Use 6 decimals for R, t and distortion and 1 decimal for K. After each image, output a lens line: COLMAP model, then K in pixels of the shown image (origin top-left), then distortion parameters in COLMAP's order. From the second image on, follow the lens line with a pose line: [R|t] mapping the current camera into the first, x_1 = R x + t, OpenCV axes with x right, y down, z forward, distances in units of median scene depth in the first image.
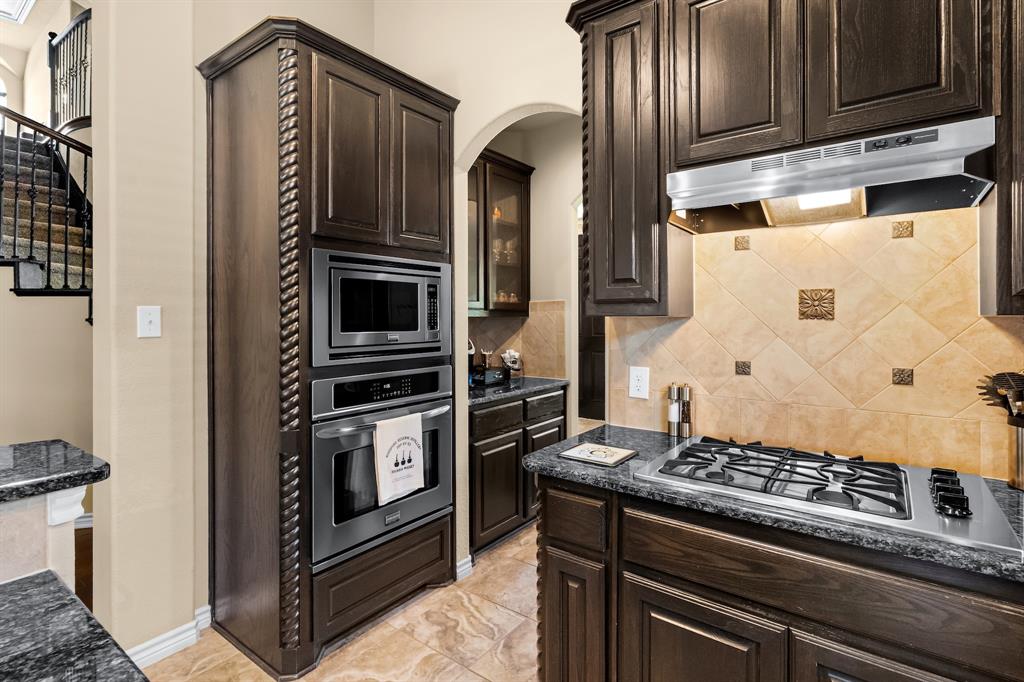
lens RADIAL K [[494.0, 0, 517.3], [0, 494.0, 315.2], [0, 0, 1]] dist [0.004453, -0.000420]
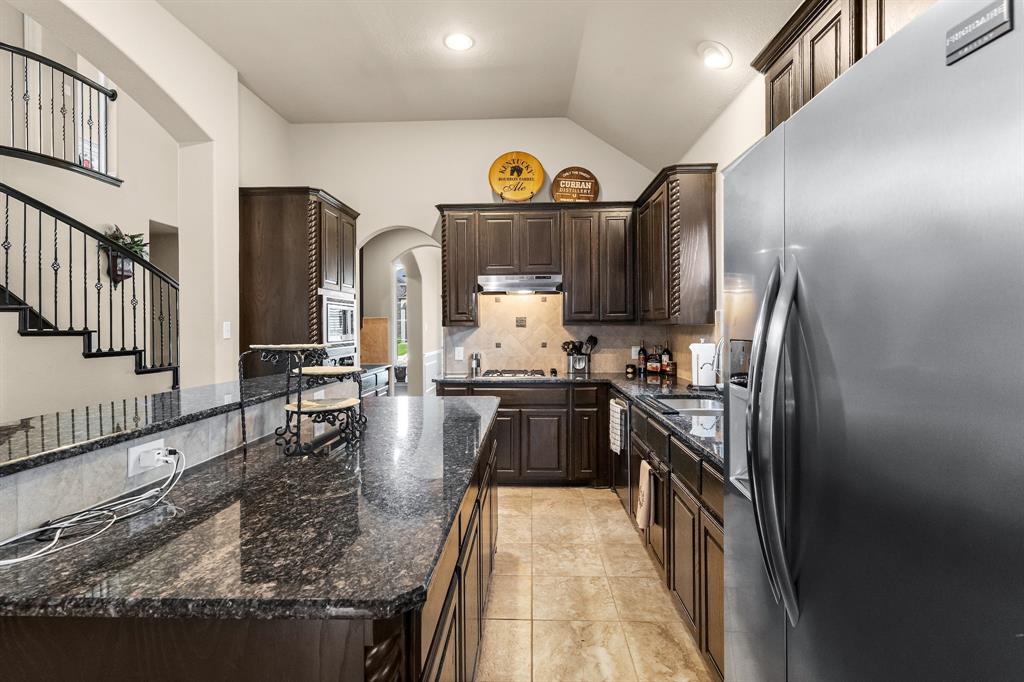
lens RADIAL K [[494.0, 0, 525.4], [0, 494.0, 328.9], [0, 0, 1]] dist [0.004453, -0.000420]
pose [[0.813128, -0.006540, 0.582049, -1.111560], [0.003723, 0.999975, 0.006035, 0.000647], [-0.582073, -0.002741, 0.813132, -1.440716]]
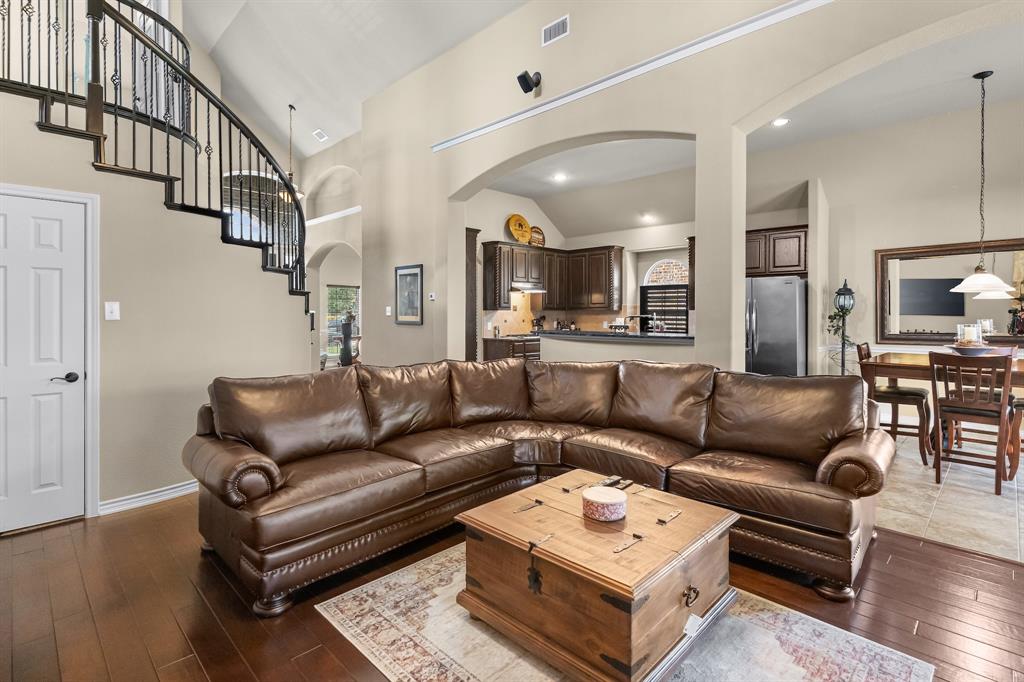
lens RADIAL K [[494.0, 0, 518.8], [0, 494.0, 312.1], [0, 0, 1]] dist [0.004453, -0.000420]
pose [[0.132756, 0.000992, 0.991148, -4.723225], [-0.003103, 0.999995, -0.000585, 0.024334], [-0.991144, -0.002998, 0.132758, 0.247734]]
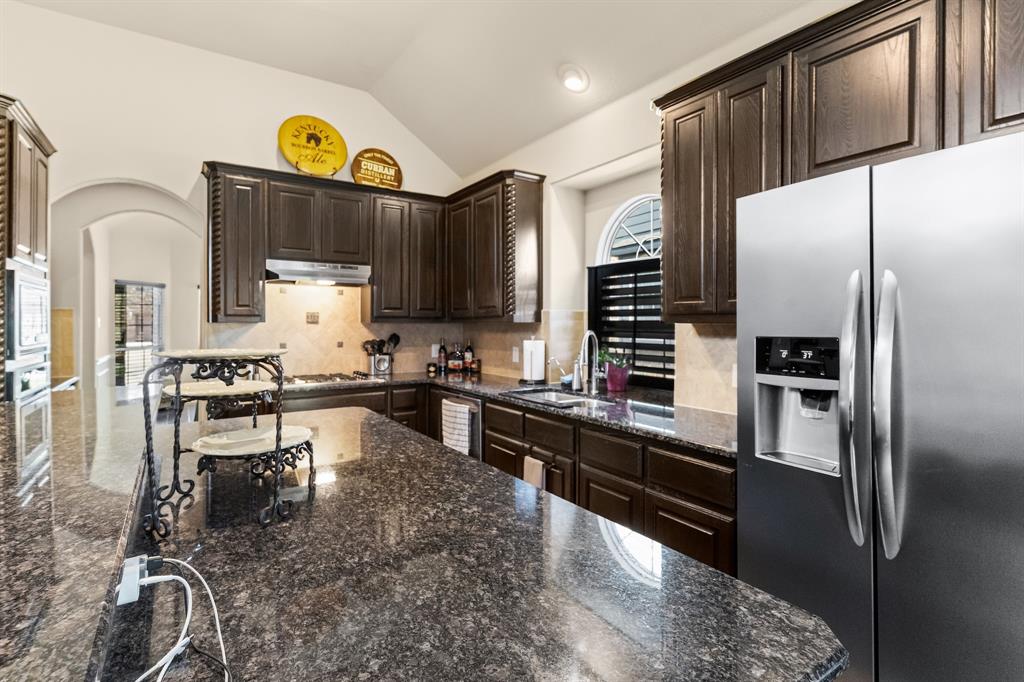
lens RADIAL K [[494.0, 0, 513.1], [0, 494.0, 321.6], [0, 0, 1]] dist [0.004453, -0.000420]
pose [[0.327008, 0.005091, 0.945008, -1.448906], [-0.004469, 0.999983, -0.003841, 0.001081], [-0.945011, -0.002967, 0.327025, -0.792230]]
